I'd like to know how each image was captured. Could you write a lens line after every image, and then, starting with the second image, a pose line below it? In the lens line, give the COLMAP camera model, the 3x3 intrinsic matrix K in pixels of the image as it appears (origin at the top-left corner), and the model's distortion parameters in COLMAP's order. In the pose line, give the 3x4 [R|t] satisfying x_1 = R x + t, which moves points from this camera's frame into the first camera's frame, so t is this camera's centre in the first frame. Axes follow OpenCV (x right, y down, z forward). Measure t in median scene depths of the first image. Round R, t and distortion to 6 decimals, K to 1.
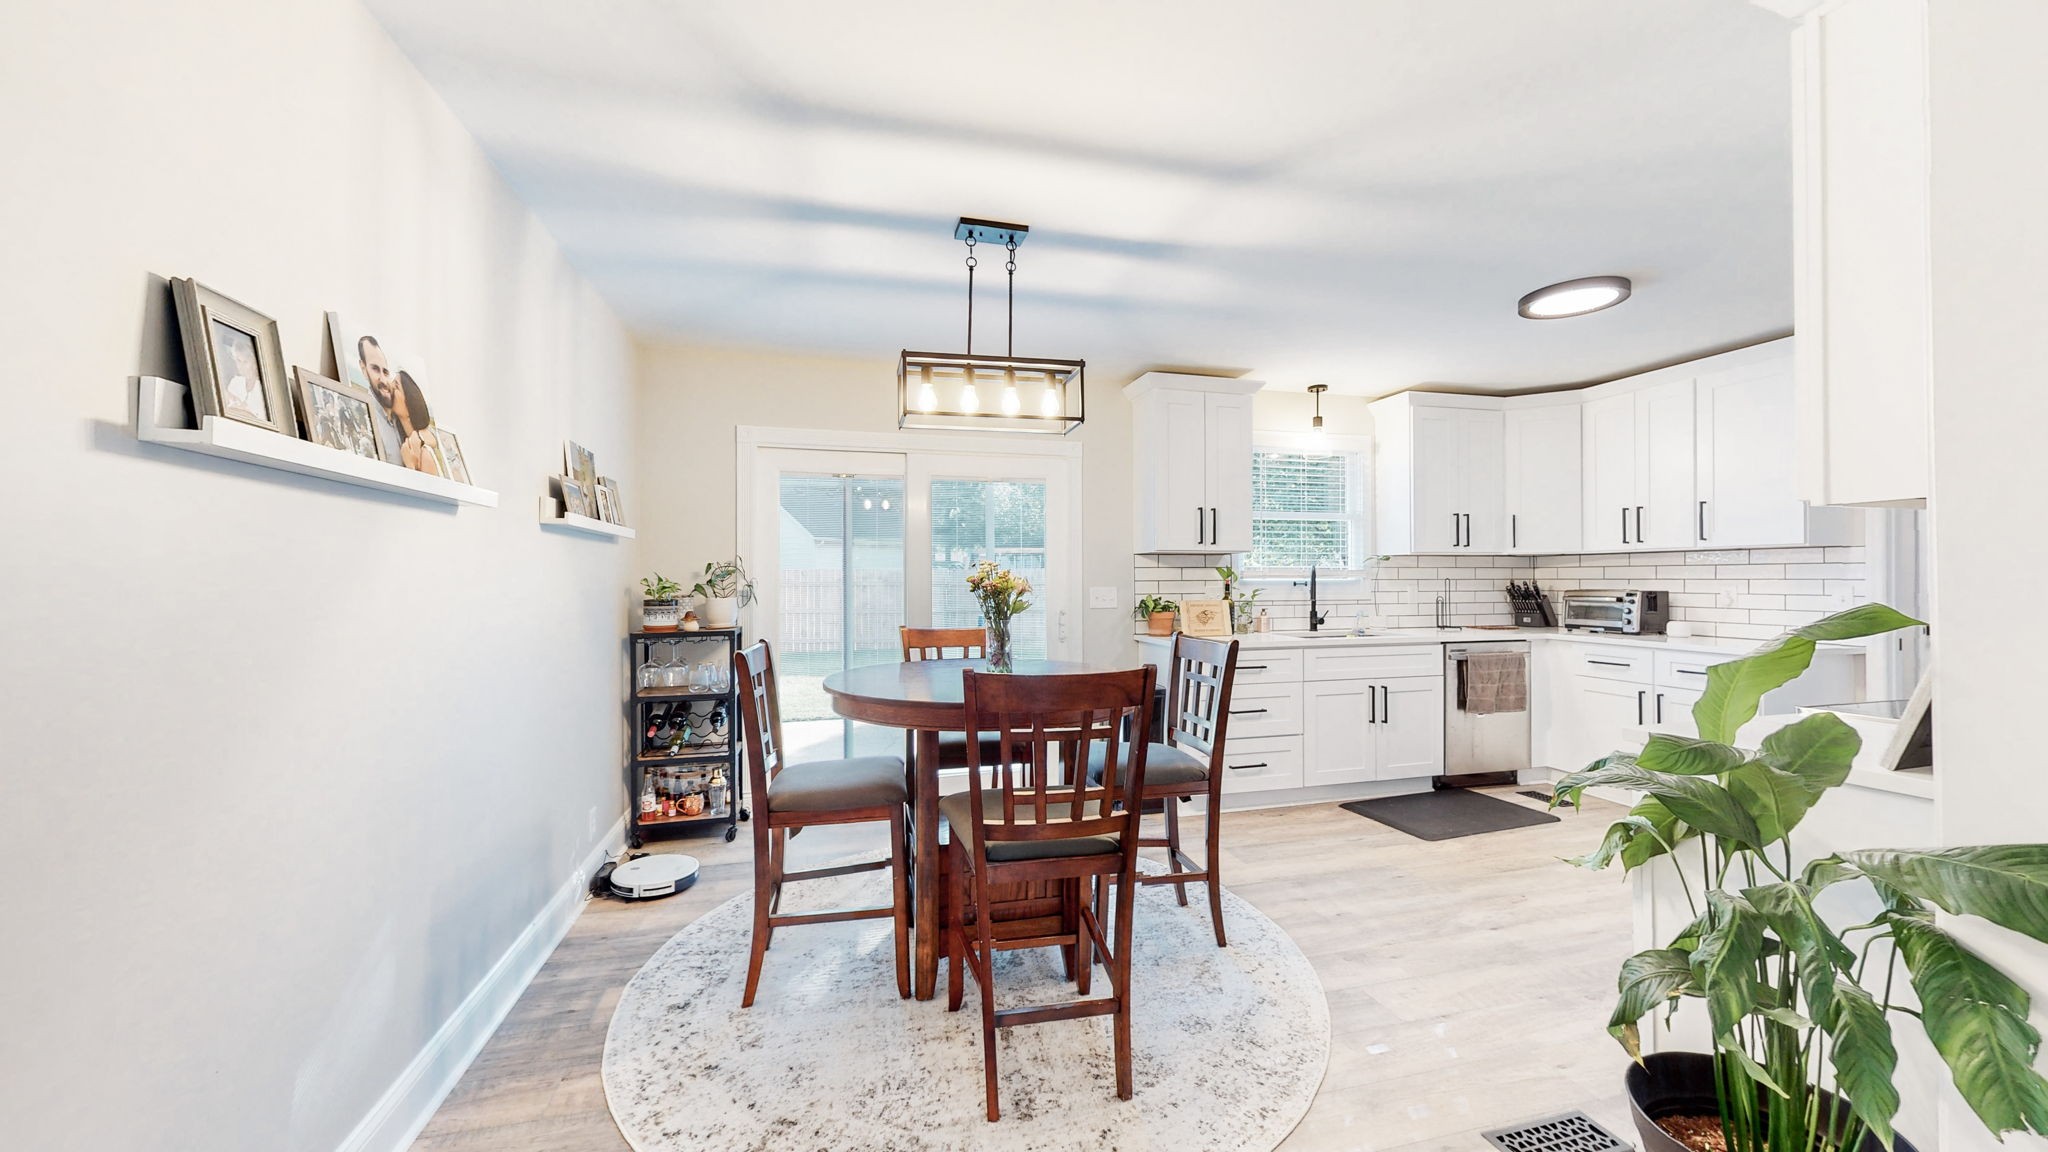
lens RADIAL K [[751.1, 0, 1027.2], [0, 751.1, 578.5], [0, 0, 1]] dist [-0.000929, 0.000111]
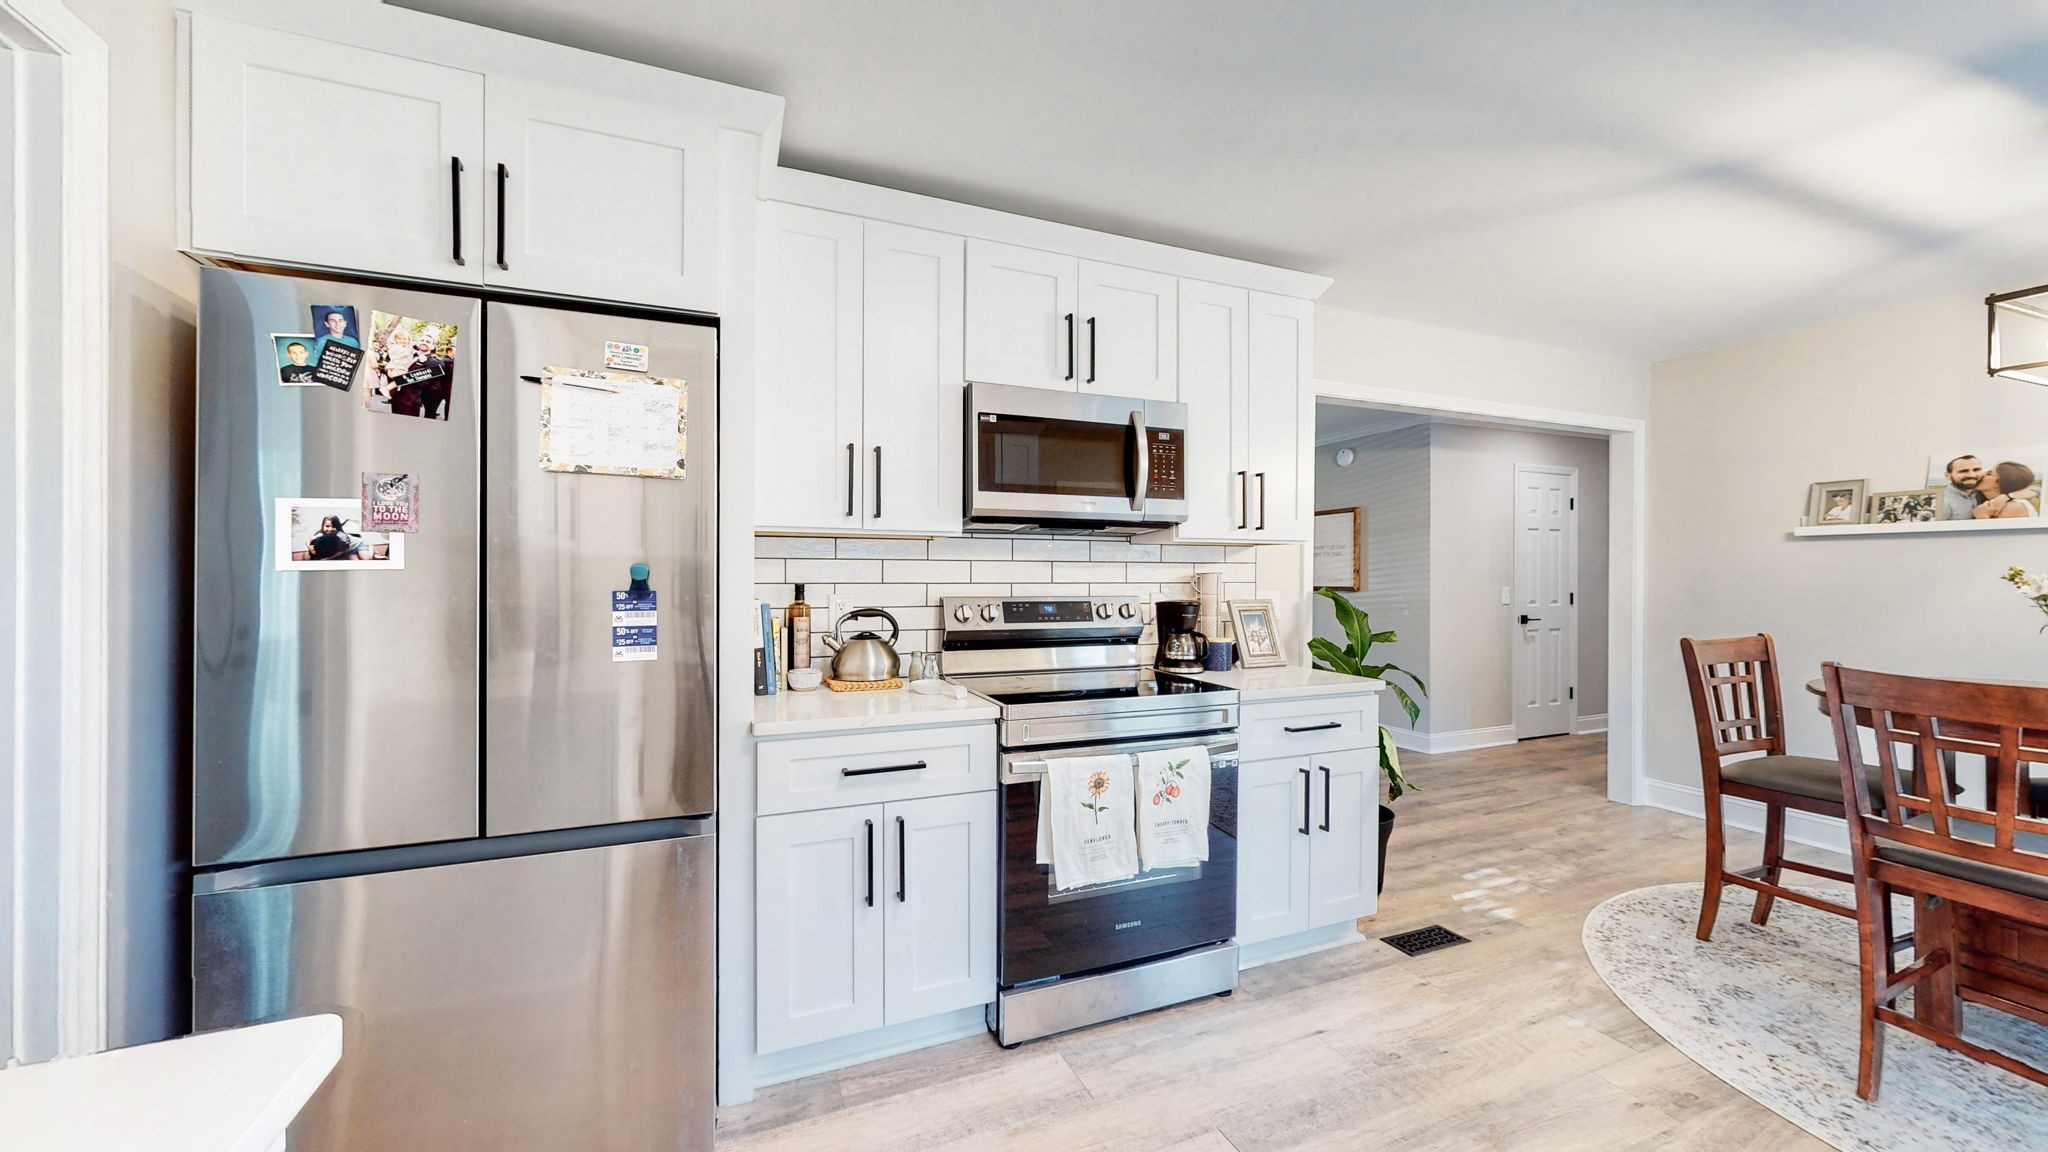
lens RADIAL K [[751.1, 0, 1027.2], [0, 751.1, 578.5], [0, 0, 1]] dist [-0.000929, 0.000111]
pose [[-0.990027, -0.000456, -0.140874, 1.337022], [-0.000251, 0.999999, -0.001473, 0.006061], [0.140875, -0.001423, -0.990026, 1.863870]]
